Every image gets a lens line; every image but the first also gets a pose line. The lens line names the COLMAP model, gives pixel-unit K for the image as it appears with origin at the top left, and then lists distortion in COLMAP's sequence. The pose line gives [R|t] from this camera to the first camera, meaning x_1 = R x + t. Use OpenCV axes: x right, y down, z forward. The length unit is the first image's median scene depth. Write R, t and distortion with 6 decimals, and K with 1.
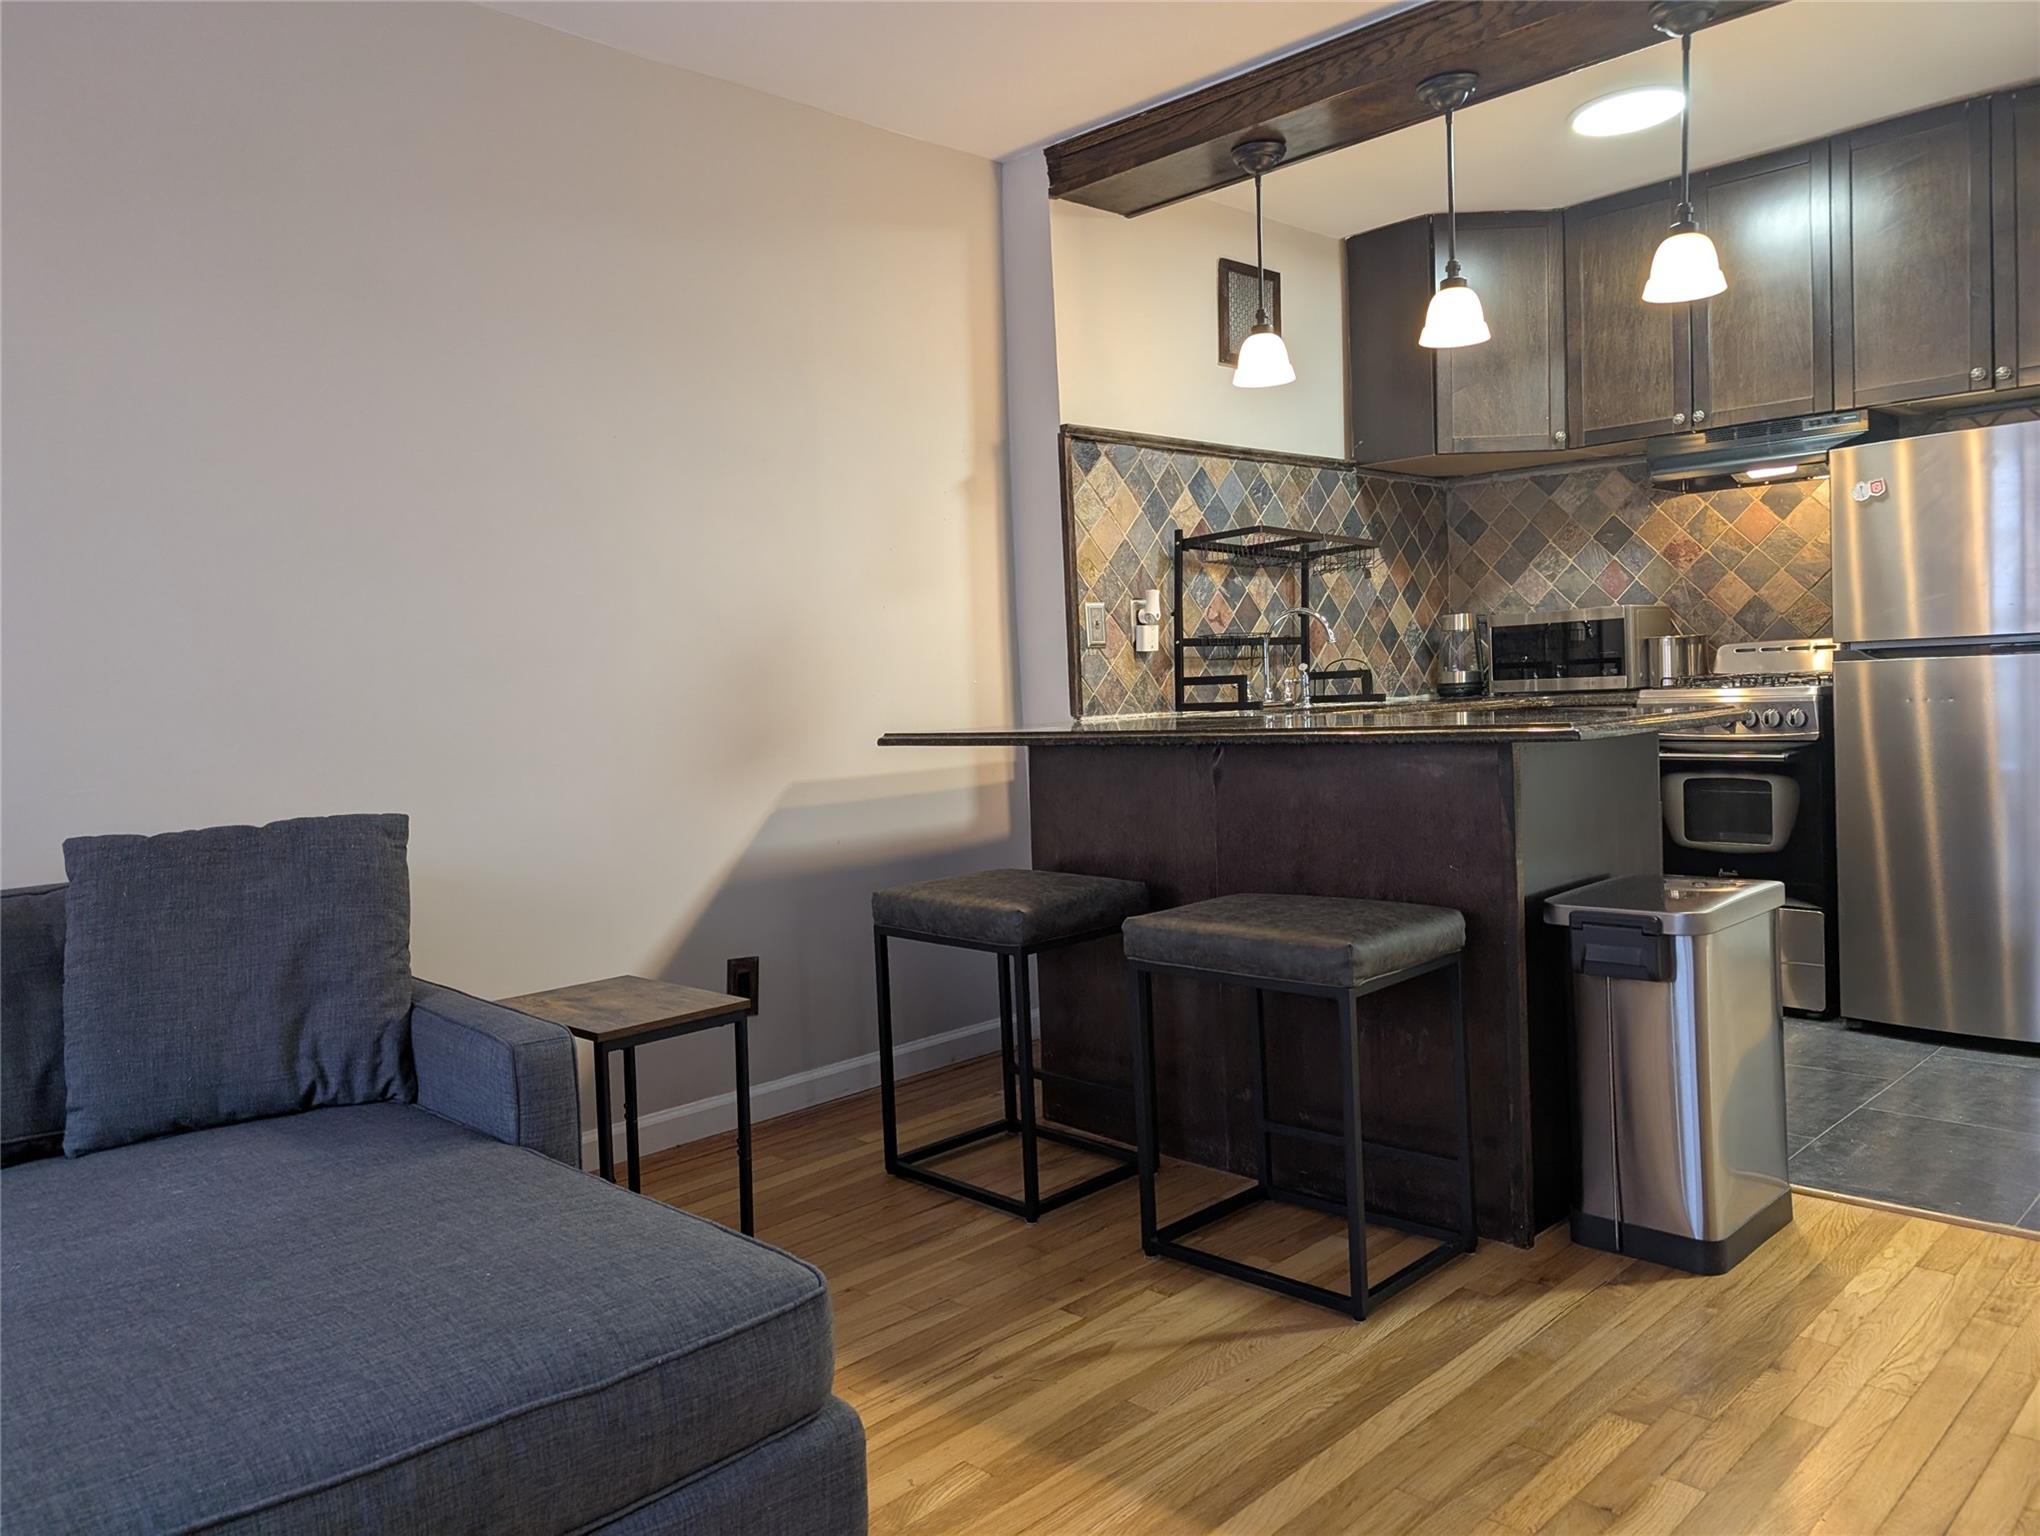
lens RADIAL K [[1467.5, 0, 994.8], [0, 1467.5, 753.0], [0, 0, 1]] dist [0.018594, -0.006351]
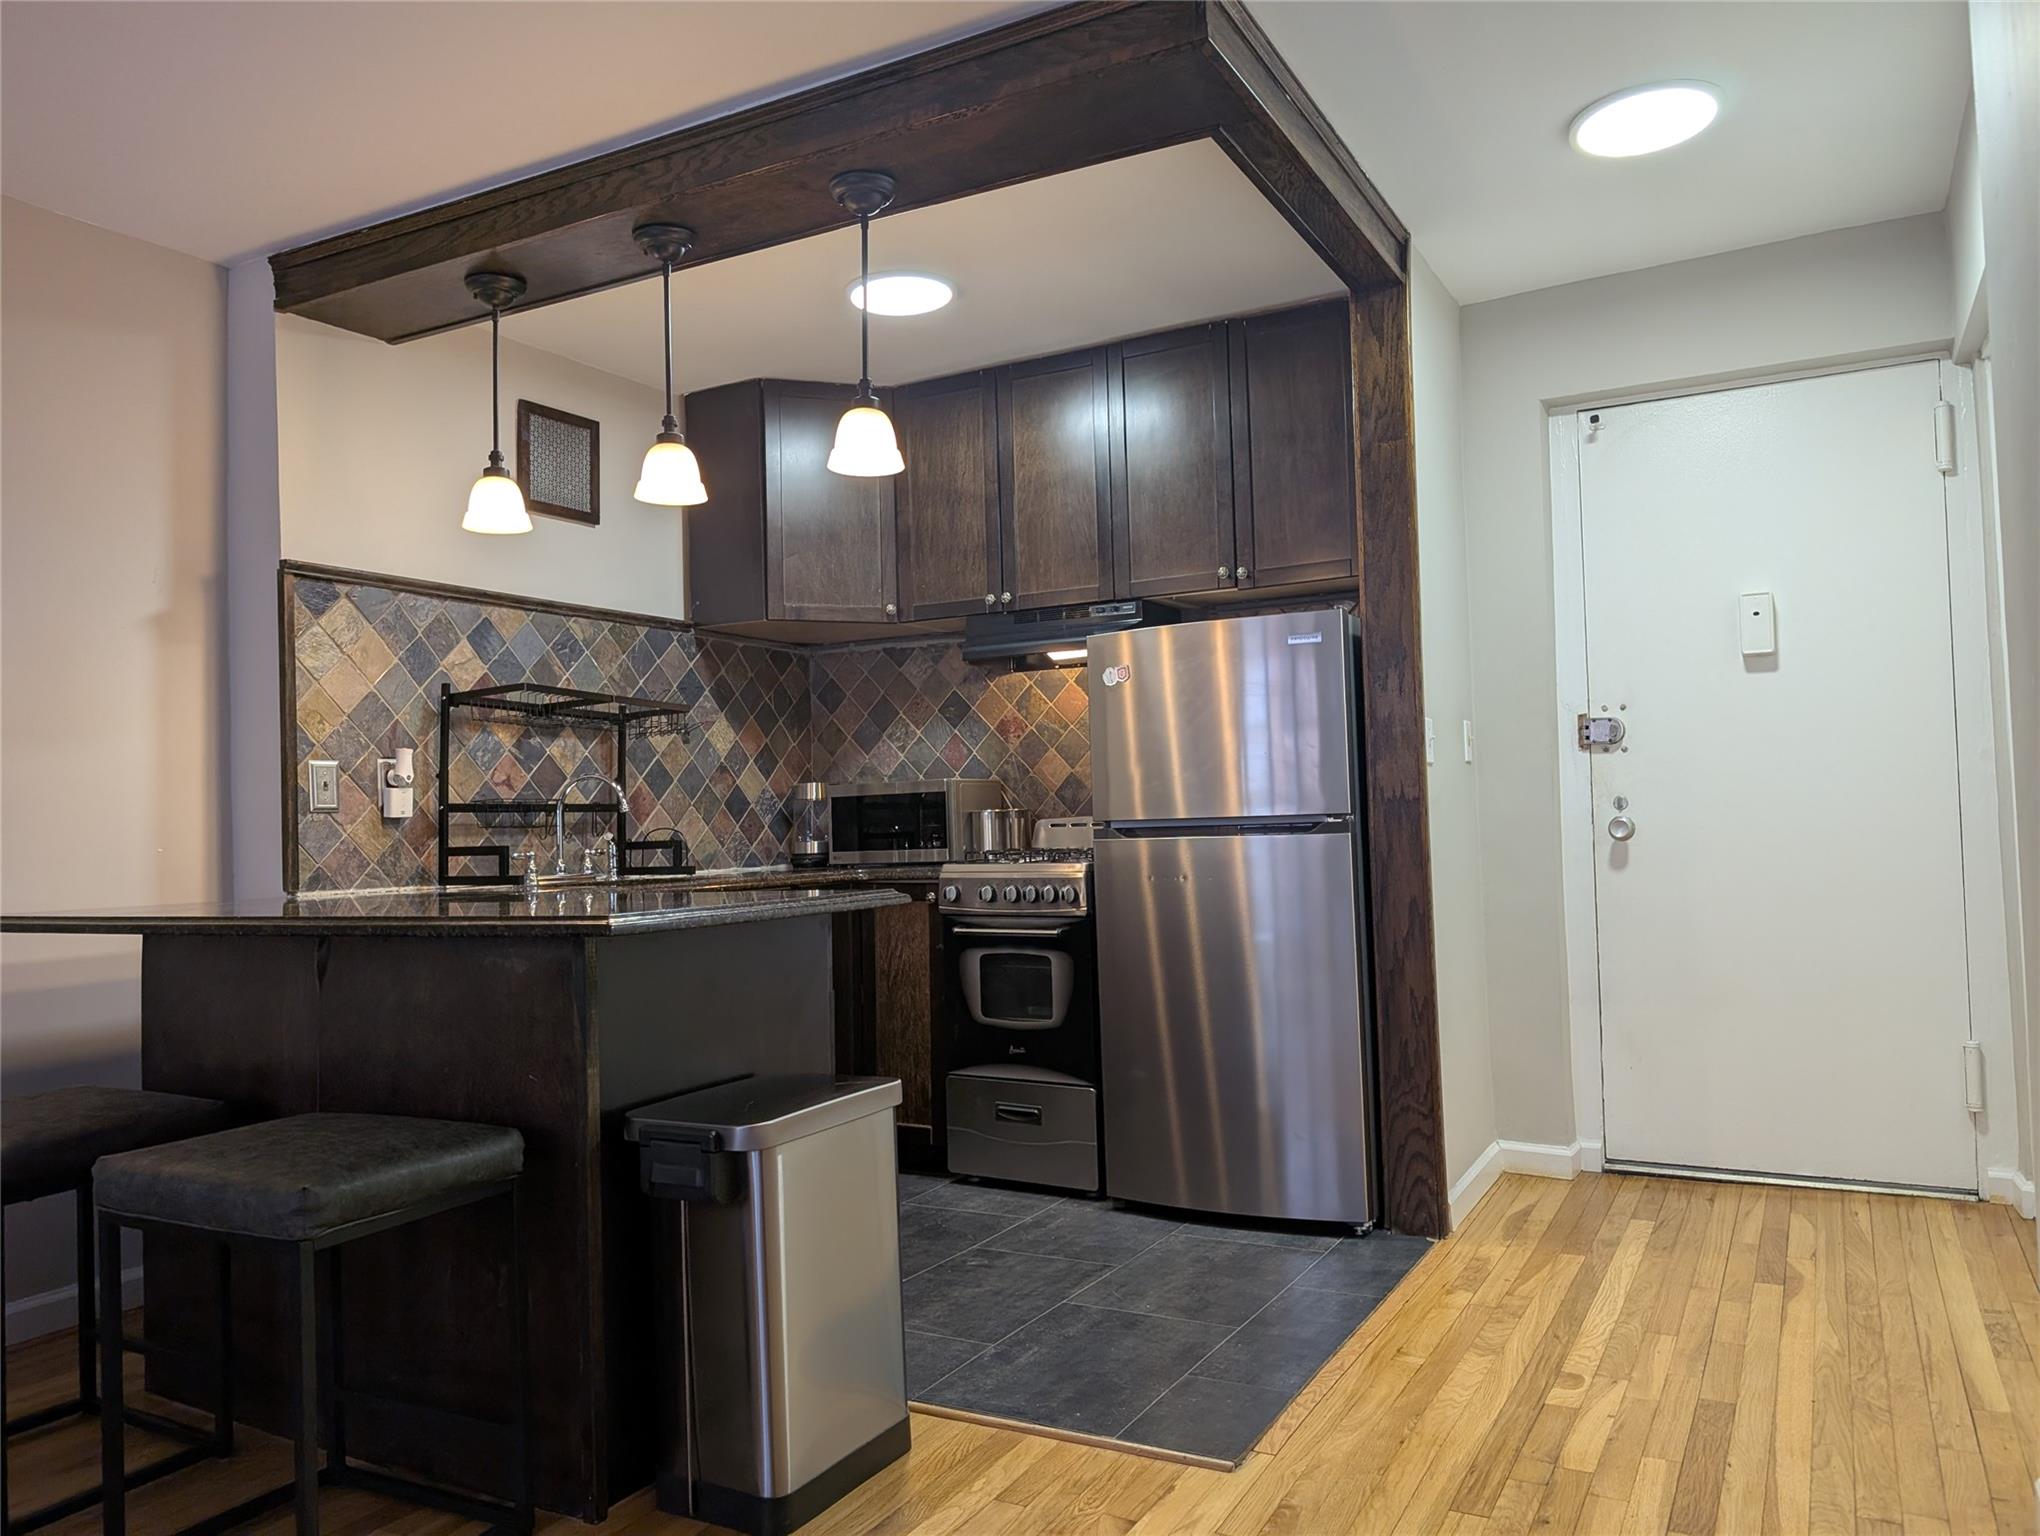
lens RADIAL K [[1467.3, 0, 1019.4], [0, 1467.3, 768.2], [0, 0, 1]] dist [0.014282, -0.007770]
pose [[0.958325, 0.026224, 0.284475, 0.215988], [0.001448, 0.995319, -0.096631, -0.012772], [-0.285677, 0.093015, 0.953801, 0.041851]]
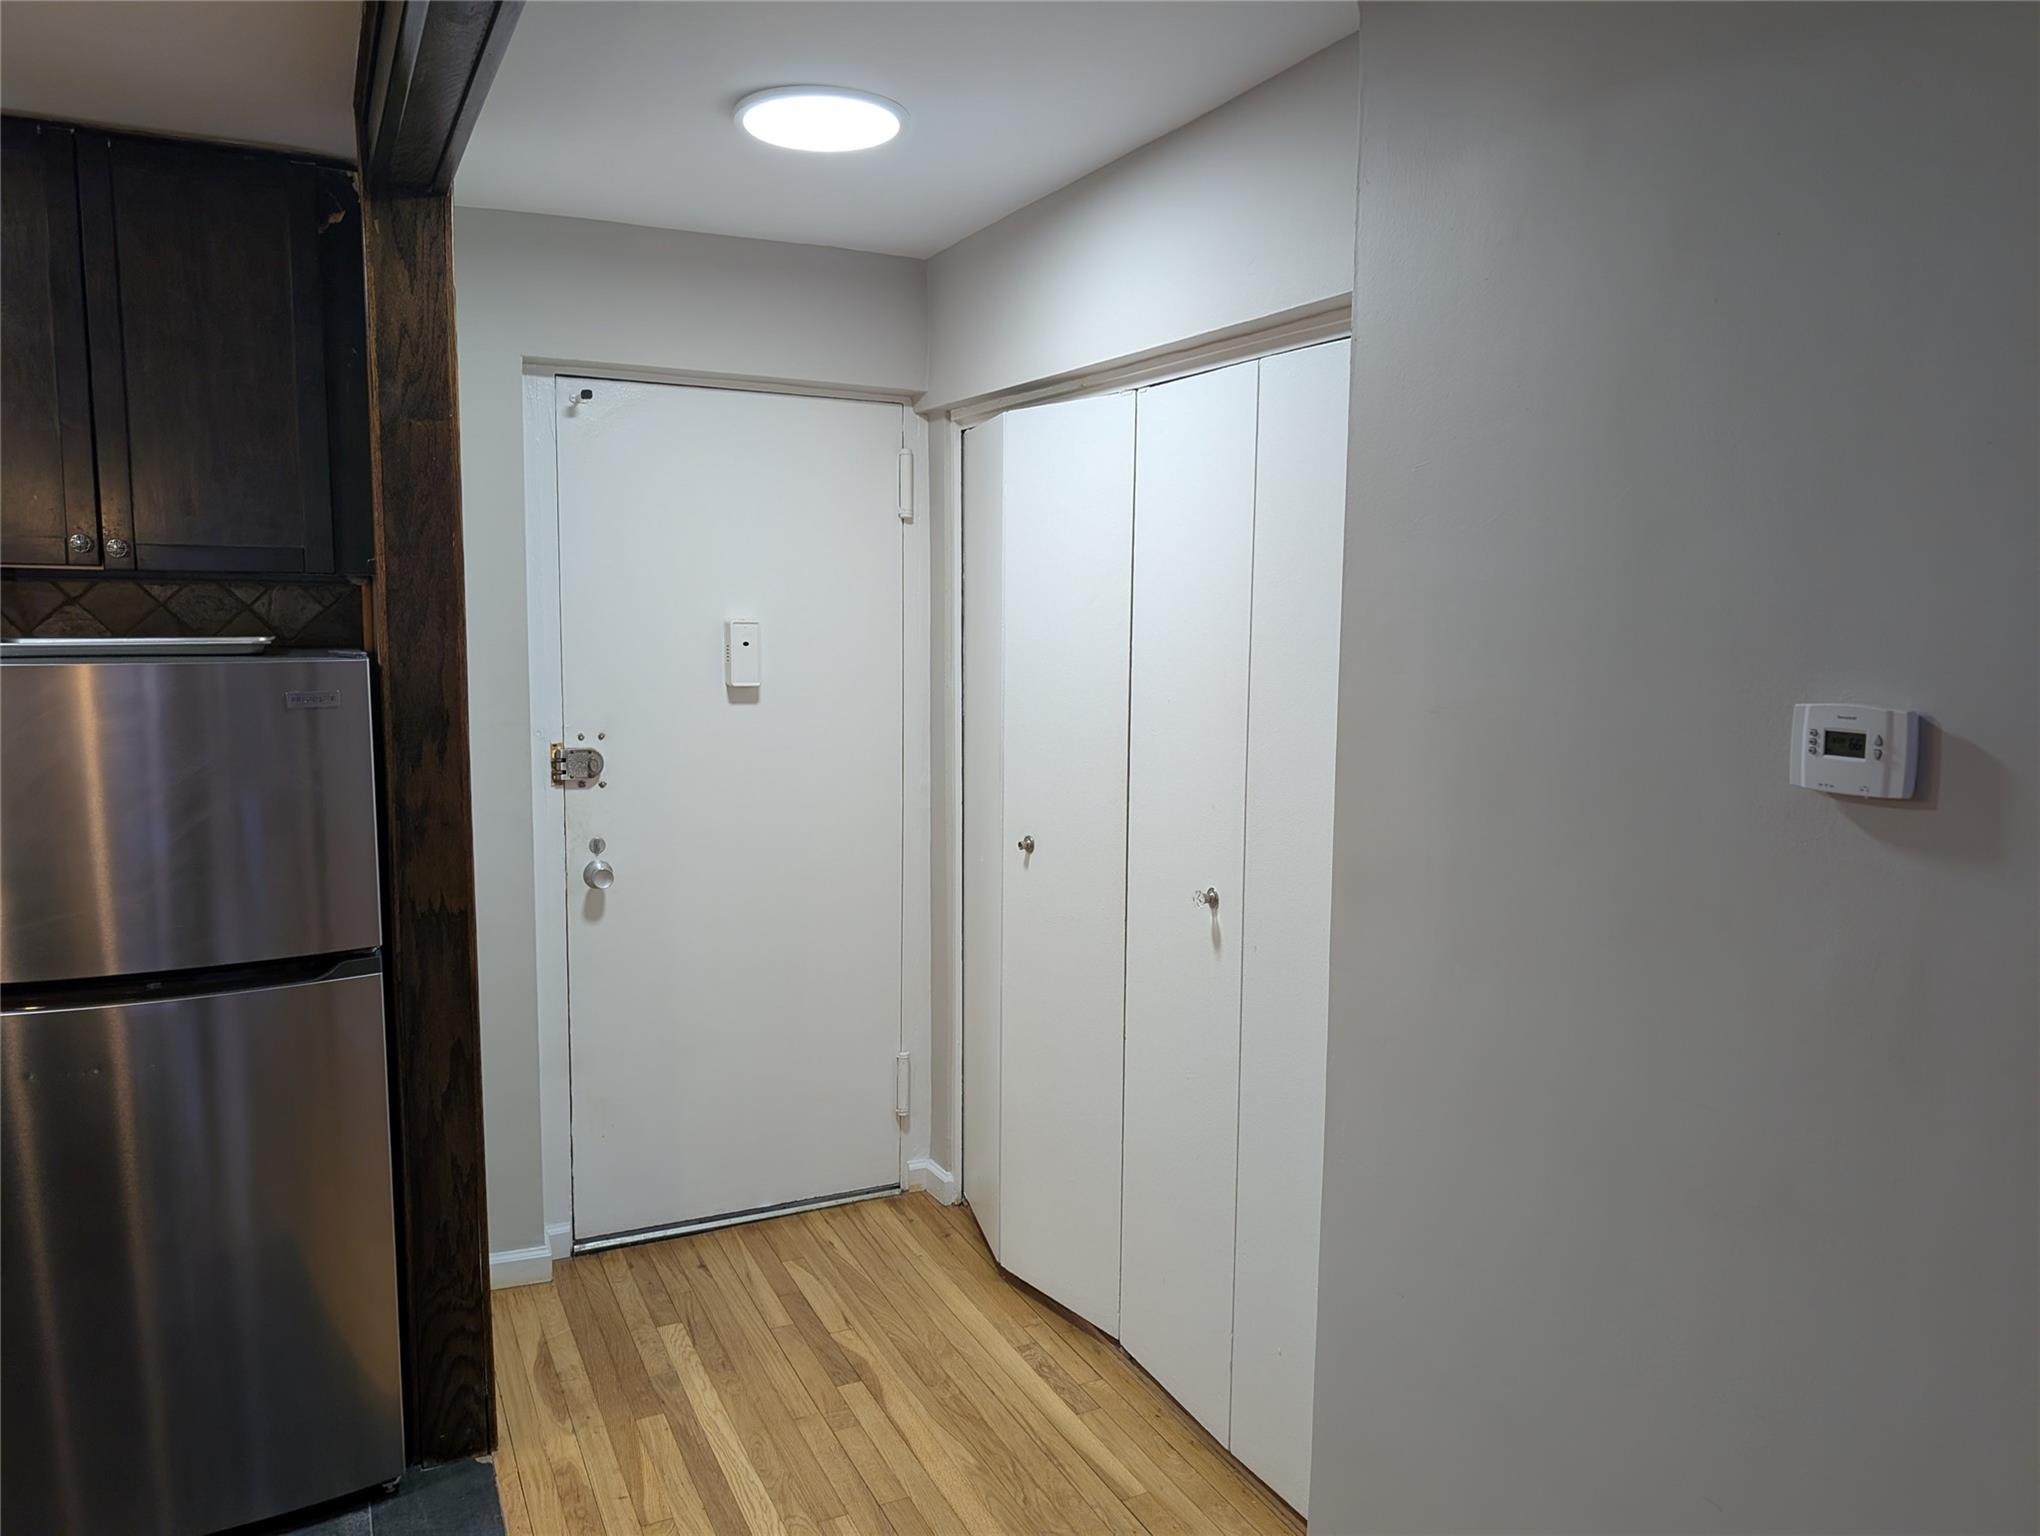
lens RADIAL K [[1464.5, 0, 1033.4], [0, 1464.5, 764.9], [0, 0, 1]] dist [0.010826, -0.004429]
pose [[0.314721, -0.061968, 0.947159, 0.152142], [0.021765, 0.998075, 0.058068, -0.177367], [-0.948935, 0.002340, 0.315464, 0.358677]]
